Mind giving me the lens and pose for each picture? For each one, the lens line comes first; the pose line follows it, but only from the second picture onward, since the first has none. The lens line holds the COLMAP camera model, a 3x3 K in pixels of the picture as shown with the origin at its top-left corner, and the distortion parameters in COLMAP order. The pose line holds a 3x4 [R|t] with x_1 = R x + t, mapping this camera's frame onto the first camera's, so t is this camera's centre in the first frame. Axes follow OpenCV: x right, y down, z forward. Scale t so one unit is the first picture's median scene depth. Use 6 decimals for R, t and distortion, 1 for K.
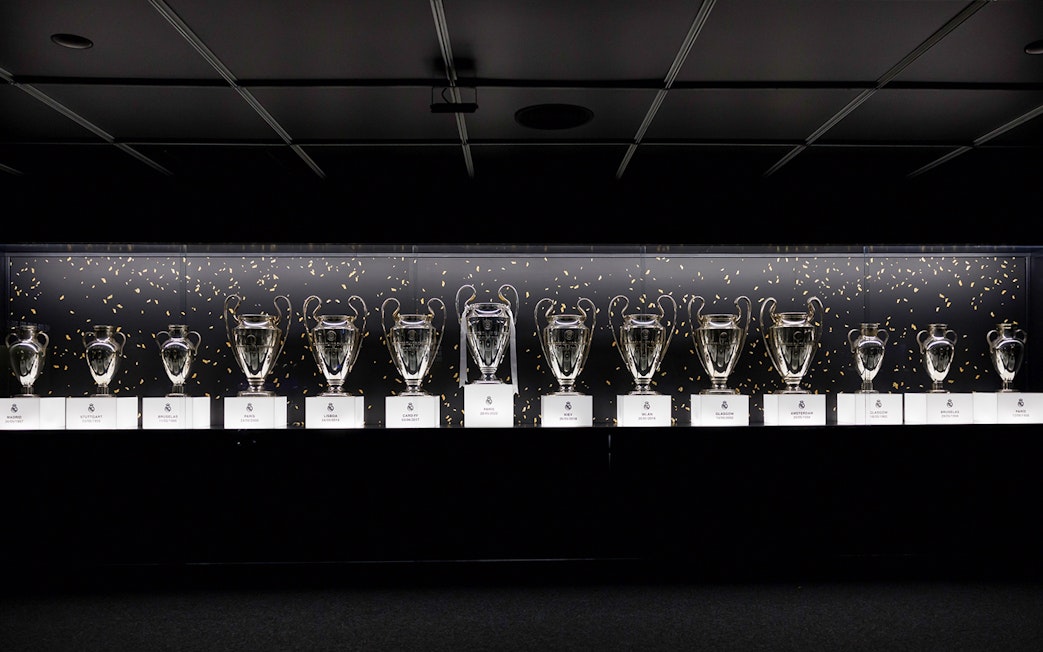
lens RADIAL K [[720.7, 0, 521.5], [0, 720.7, 326.0], [0, 0, 1]] dist [0.001383, 0.000235]
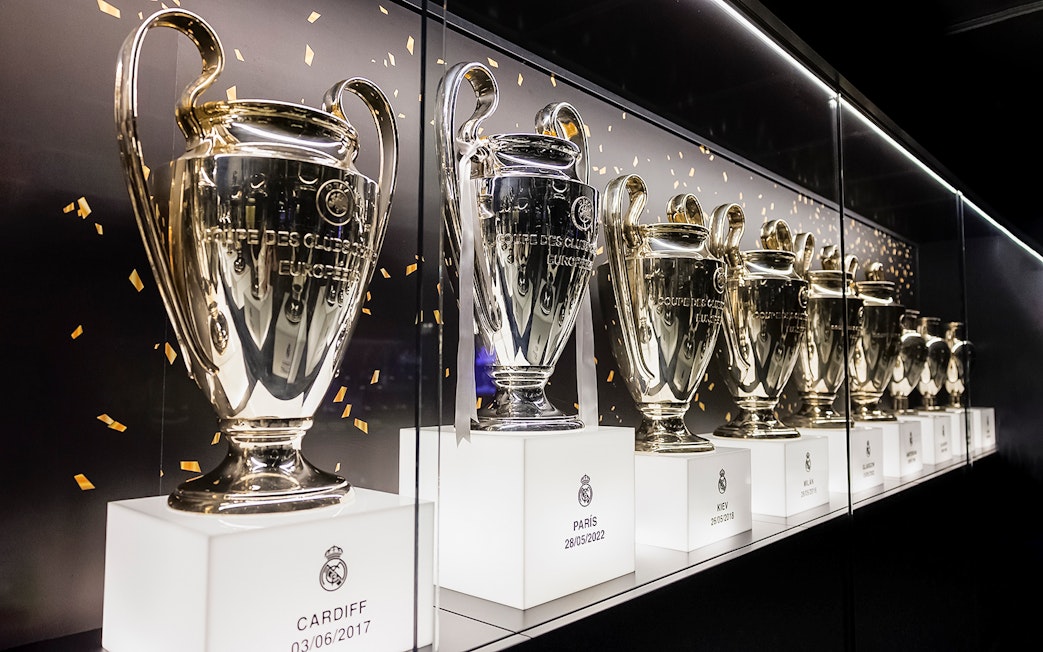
lens RADIAL K [[720.7, 0, 521.5], [0, 720.7, 326.0], [0, 0, 1]] dist [0.001383, 0.000235]
pose [[0.687444, 0.052445, 0.724341, -0.256637], [-0.052280, 0.998375, -0.022670, 0.045867], [-0.724353, -0.022284, 0.689069, 0.799558]]
